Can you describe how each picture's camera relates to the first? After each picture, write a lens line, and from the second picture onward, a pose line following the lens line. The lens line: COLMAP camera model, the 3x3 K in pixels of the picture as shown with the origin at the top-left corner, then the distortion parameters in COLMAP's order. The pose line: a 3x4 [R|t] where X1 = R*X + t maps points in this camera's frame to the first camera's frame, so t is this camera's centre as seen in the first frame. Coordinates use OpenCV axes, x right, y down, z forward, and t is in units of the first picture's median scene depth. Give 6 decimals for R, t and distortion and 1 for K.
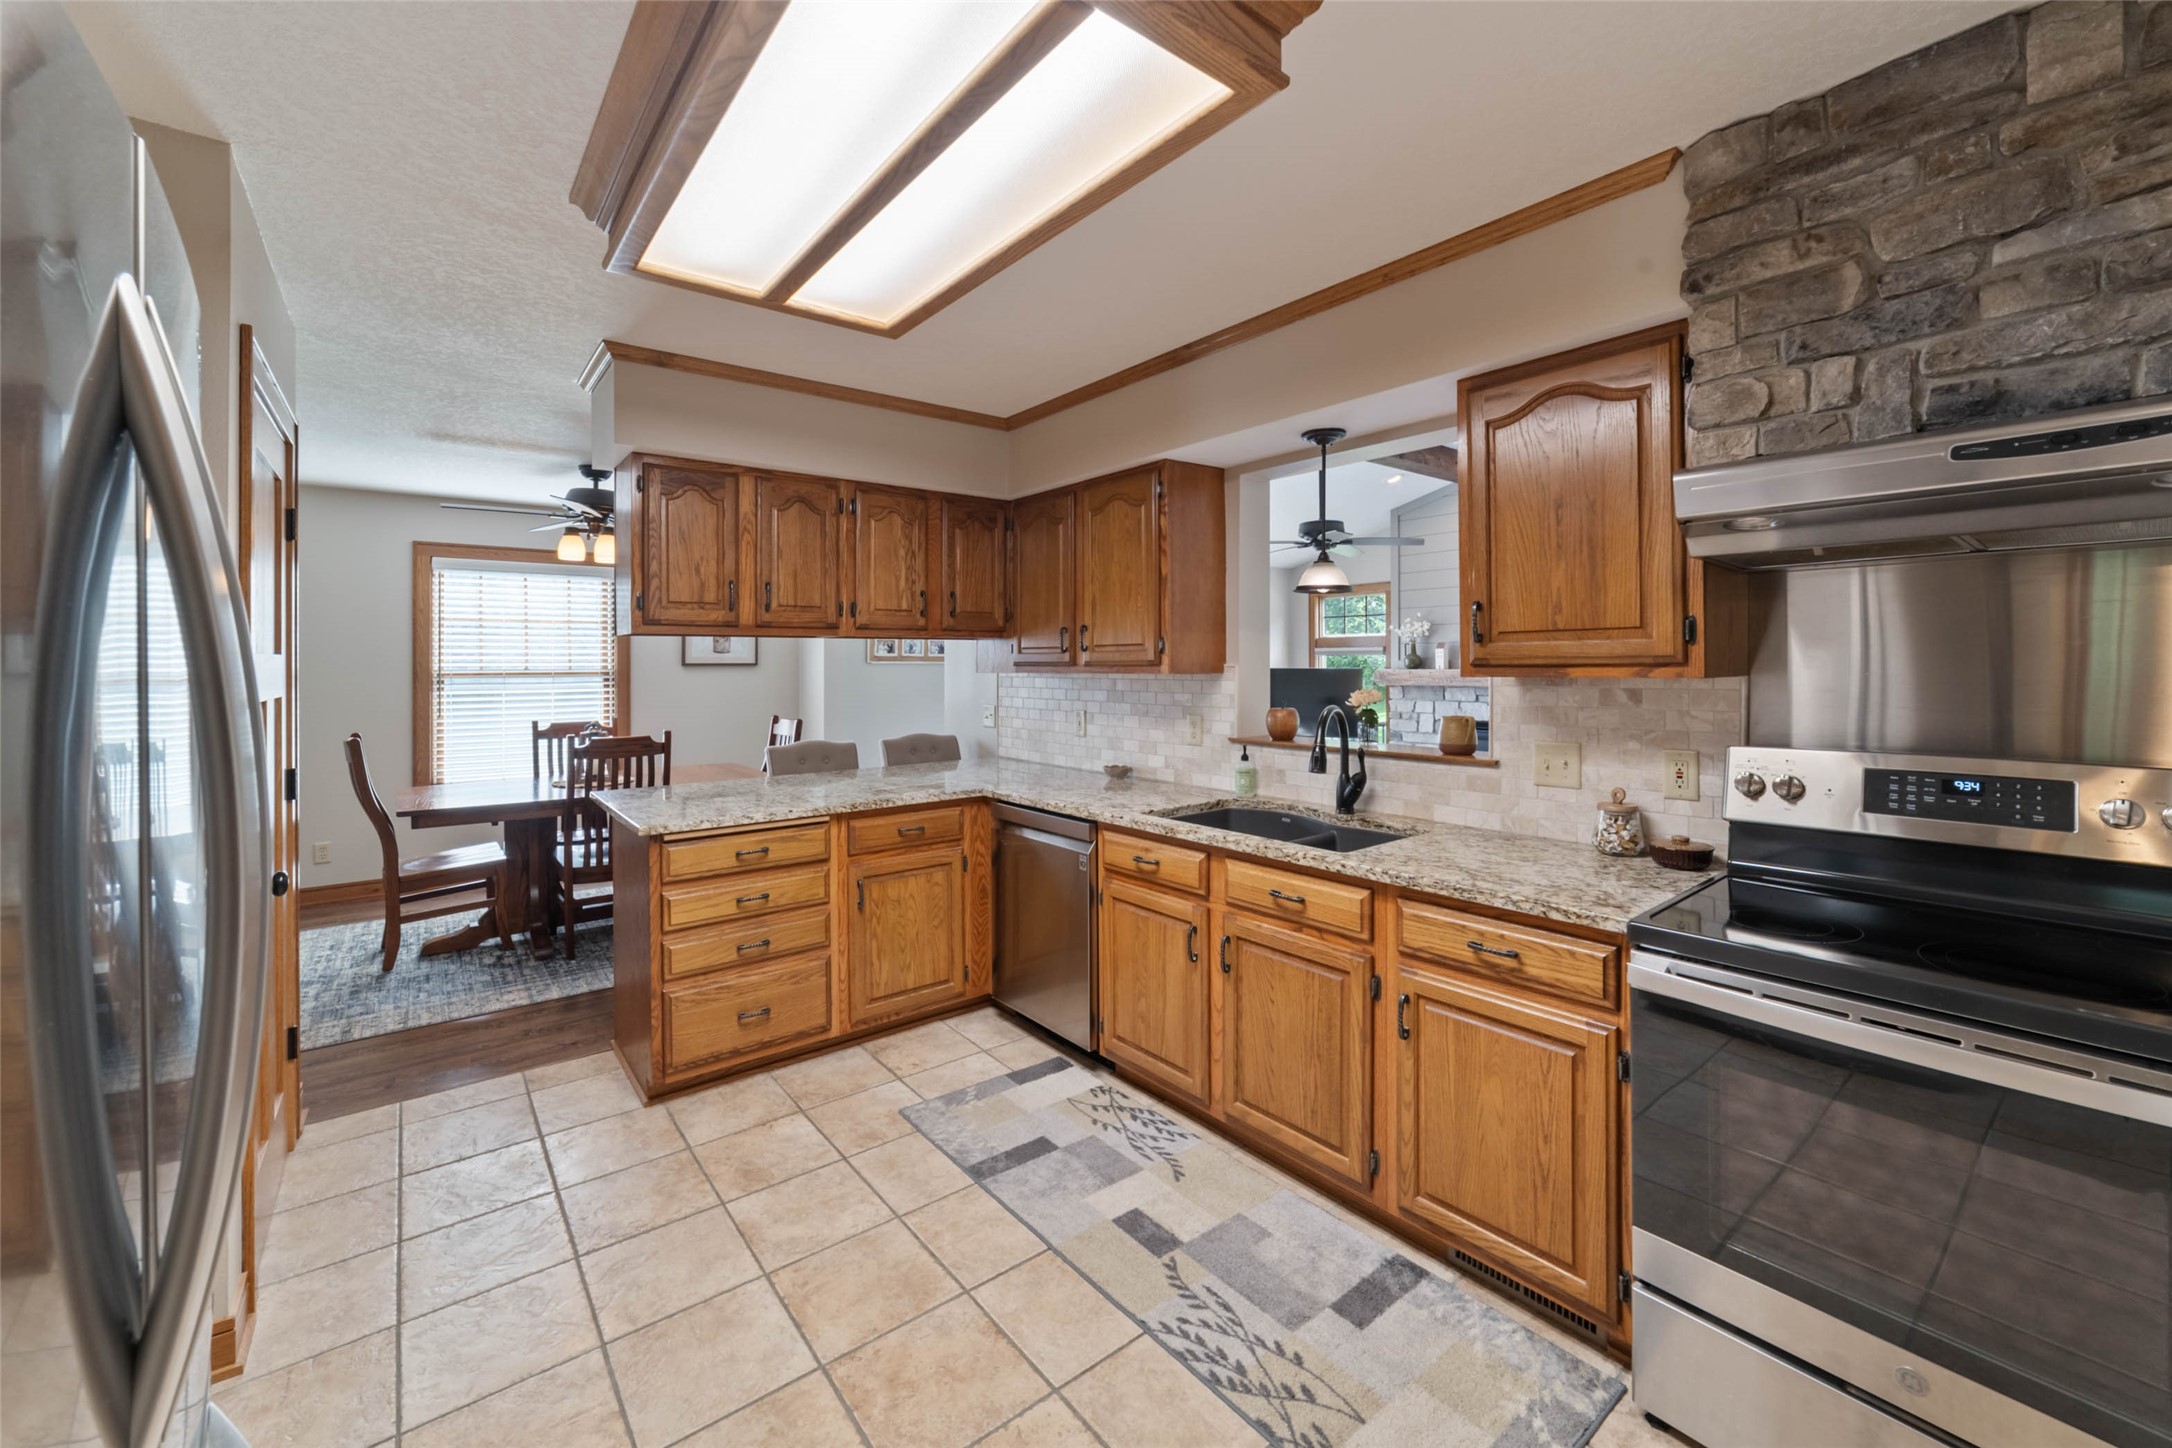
lens RADIAL K [[868.5, 0, 1070.0], [0, 868.5, 668.0], [0, 0, 1]] dist [-0.006664, 0.002774]
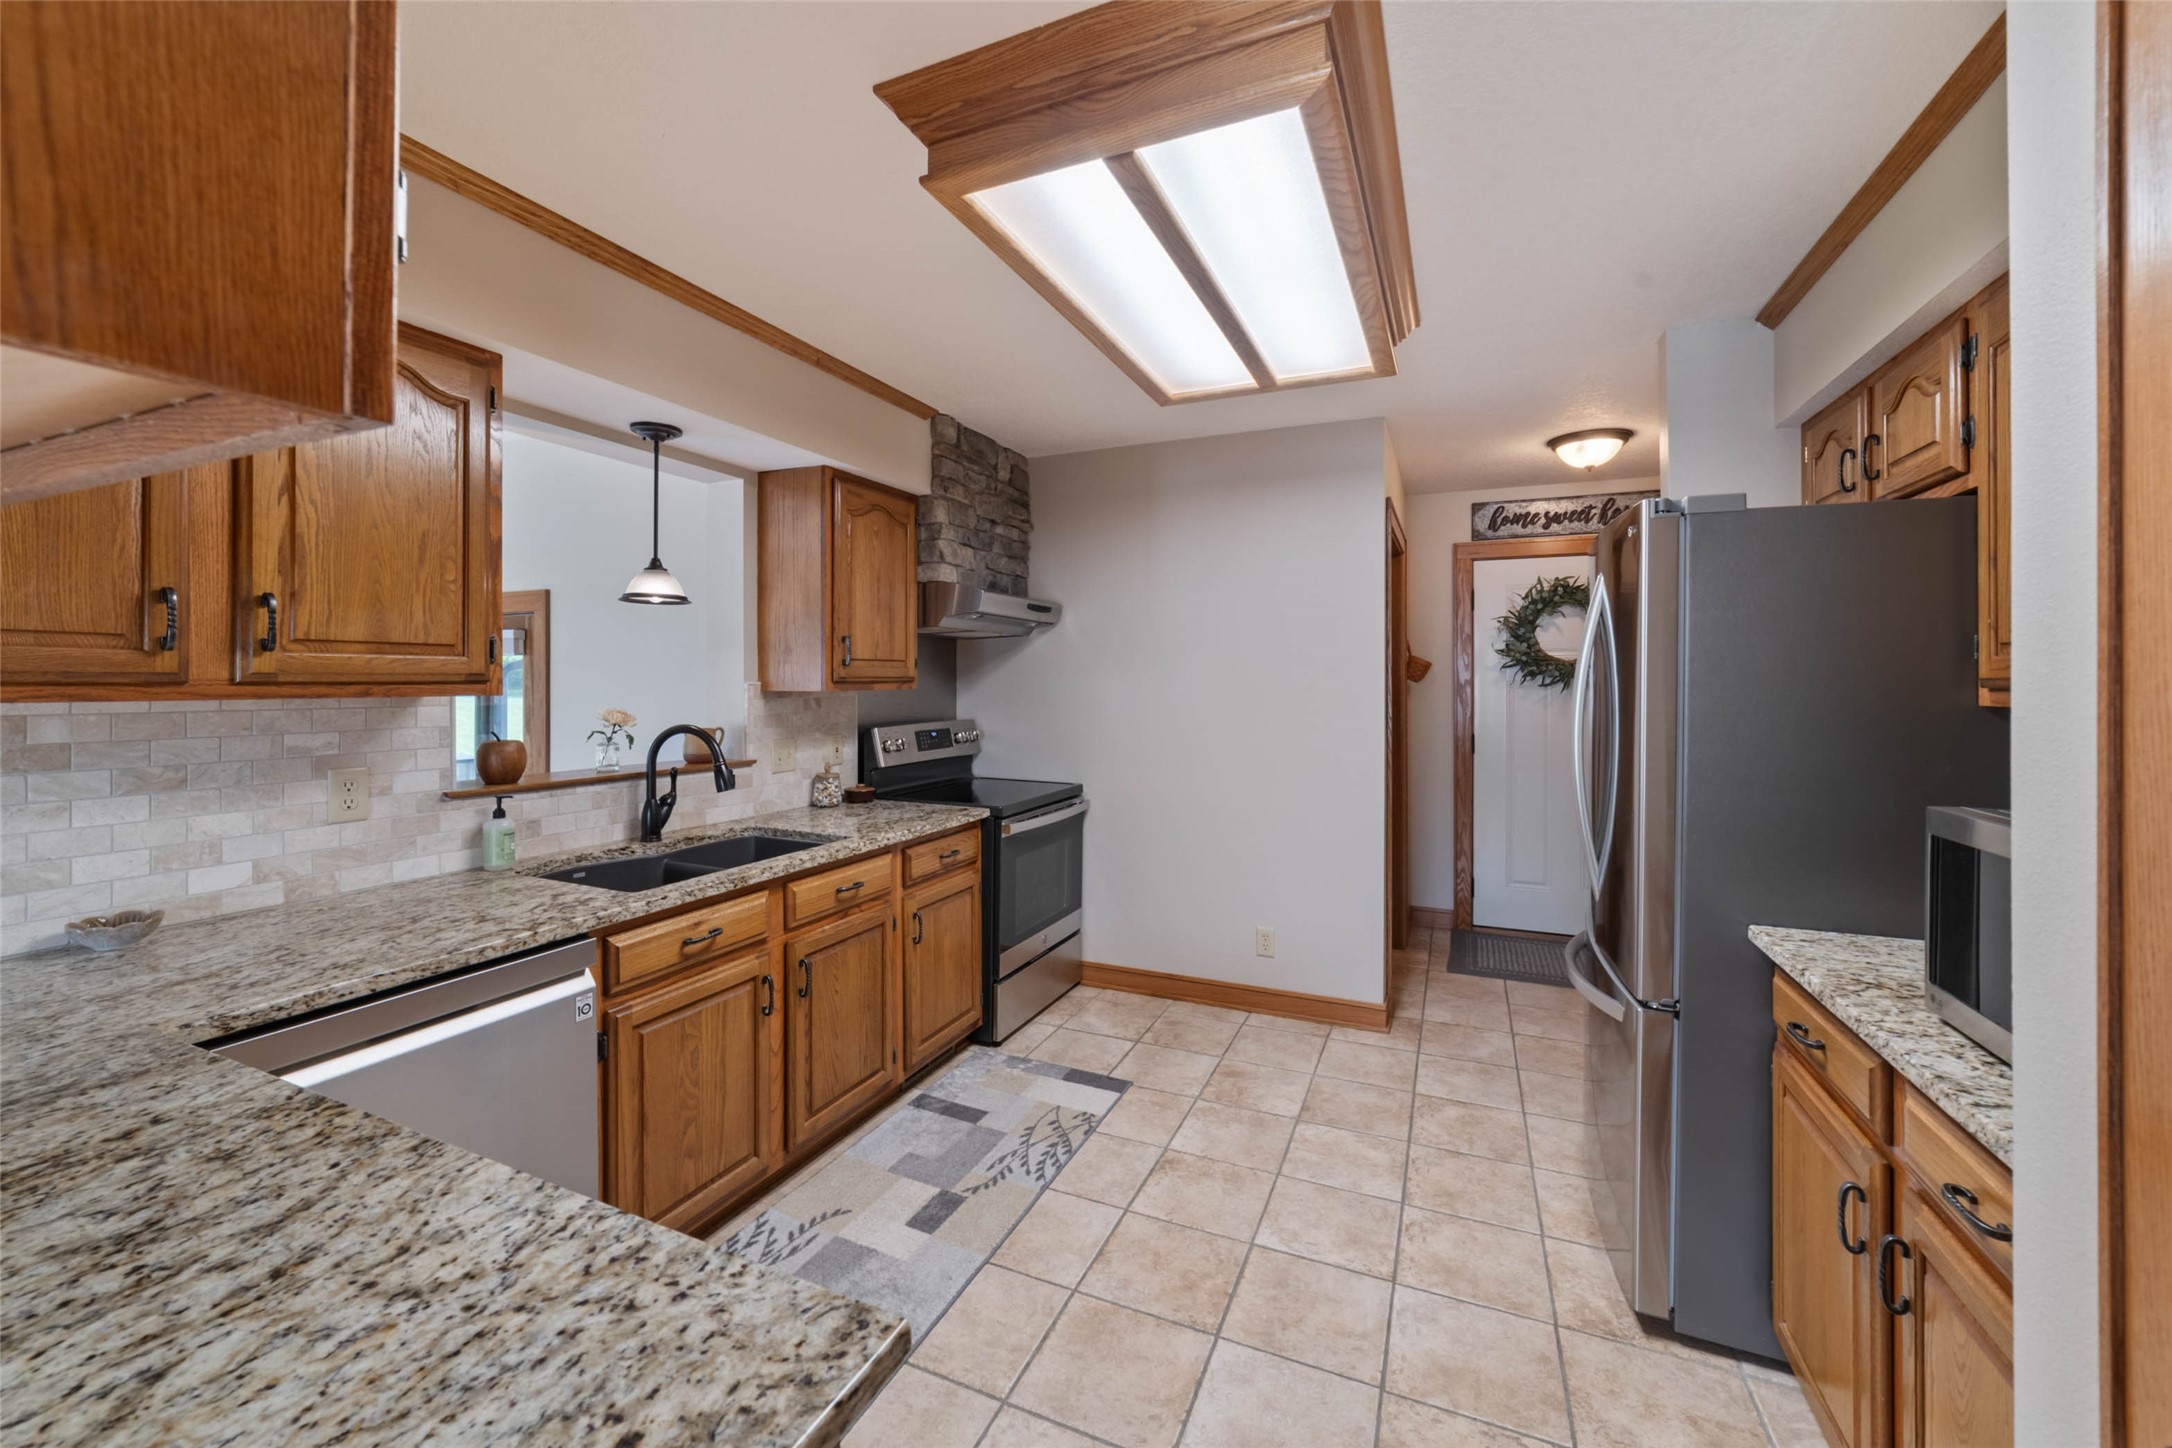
lens RADIAL K [[868.5, 0, 1083.1], [0, 868.5, 685.9], [0, 0, 1]] dist [-0.006664, 0.002774]
pose [[-0.479836, 0.000346, 0.877358, -0.832134], [0.005104, 0.999984, 0.002397, 0.001229], [-0.877344, 0.005629, -0.479830, 1.201878]]
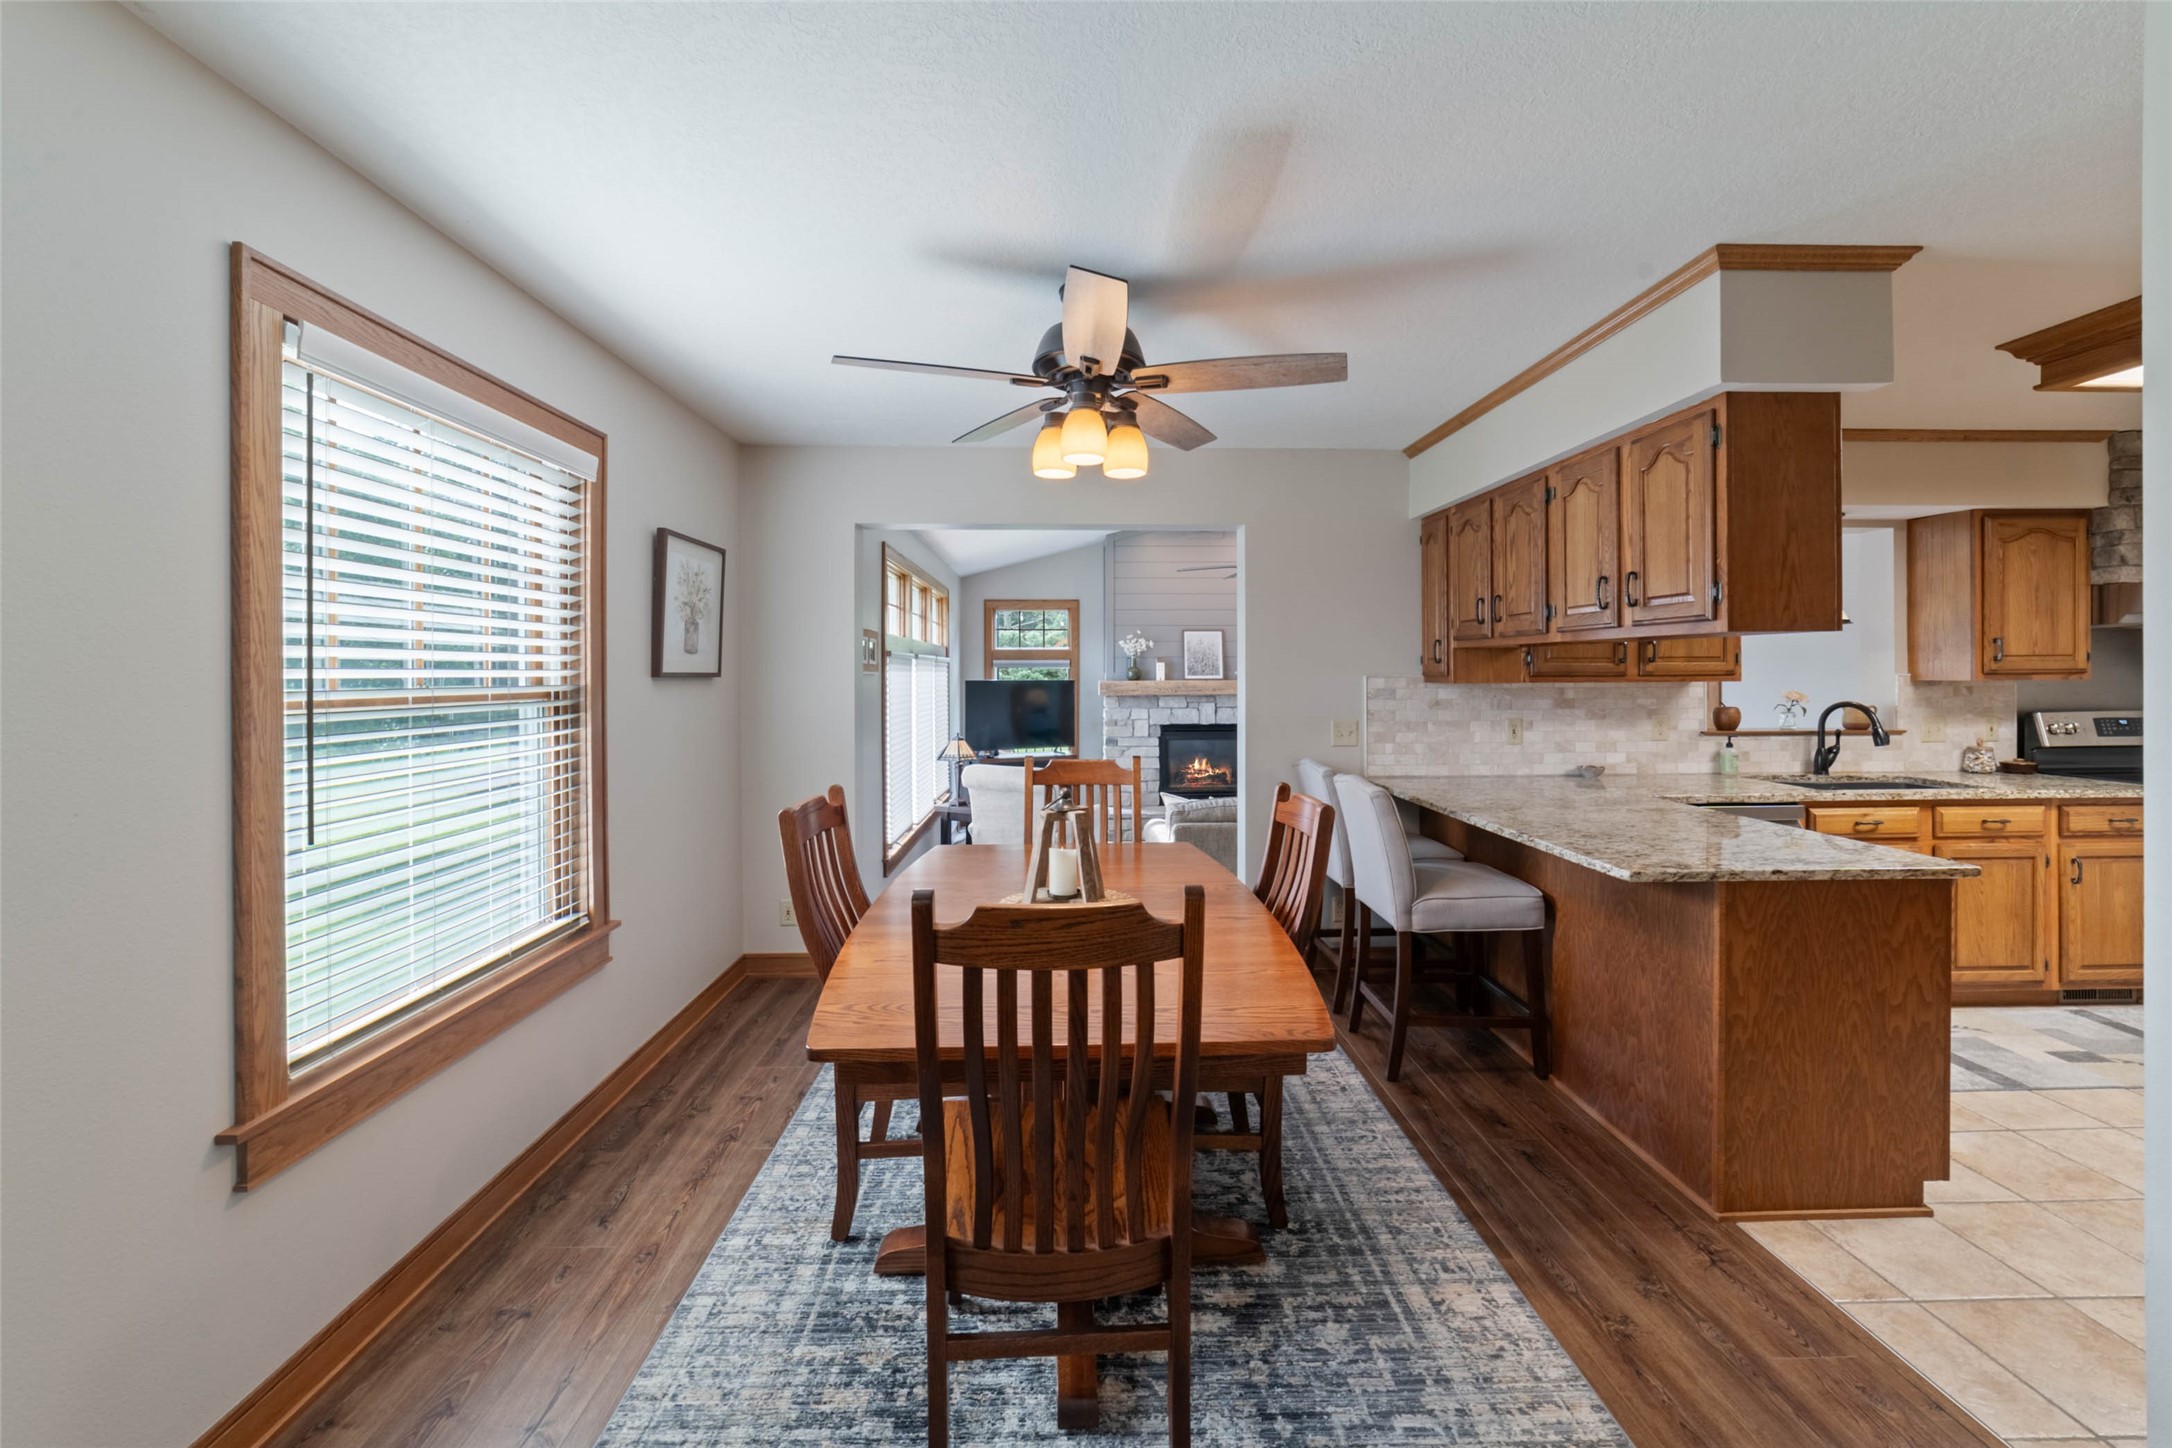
lens RADIAL K [[868.5, 0, 1071.0], [0, 868.5, 677.3], [0, 0, 1]] dist [-0.006664, 0.002774]
pose [[0.579318, 0.000100, 0.815101, -1.874135], [0.004758, 0.999983, -0.003504, 0.001208], [-0.815088, 0.005908, 0.579308, 1.372766]]
